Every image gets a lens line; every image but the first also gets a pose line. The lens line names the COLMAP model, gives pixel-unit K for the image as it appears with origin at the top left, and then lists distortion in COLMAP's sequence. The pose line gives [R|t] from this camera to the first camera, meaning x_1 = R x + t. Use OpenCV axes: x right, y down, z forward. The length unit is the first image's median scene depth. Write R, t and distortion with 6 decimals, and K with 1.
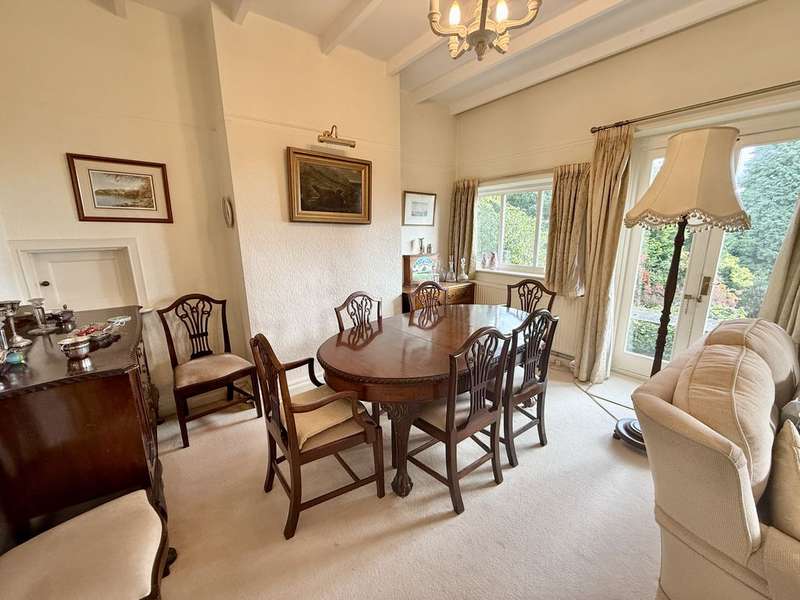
lens RADIAL K [[318.0, 0, 399.9], [0, 318.0, 303.7], [0, 0, 1]] dist [-0.000010, -0.000301]
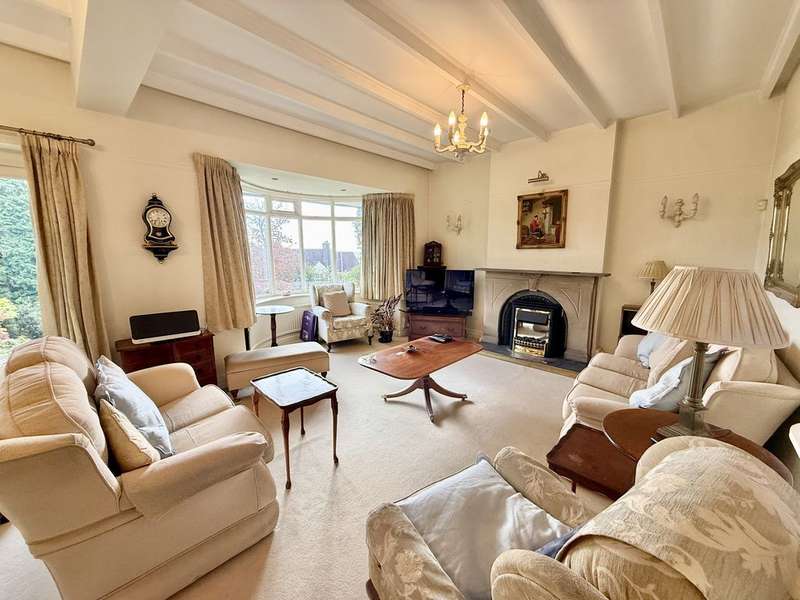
lens RADIAL K [[318.0, 0, 401.6], [0, 318.0, 300.1], [0, 0, 1]] dist [-0.000010, -0.000301]
pose [[-0.161962, -0.131719, 0.977966, -0.219281], [0.224008, 0.960271, 0.166434, 0.024998], [-0.961035, 0.246028, -0.126022, -0.137384]]
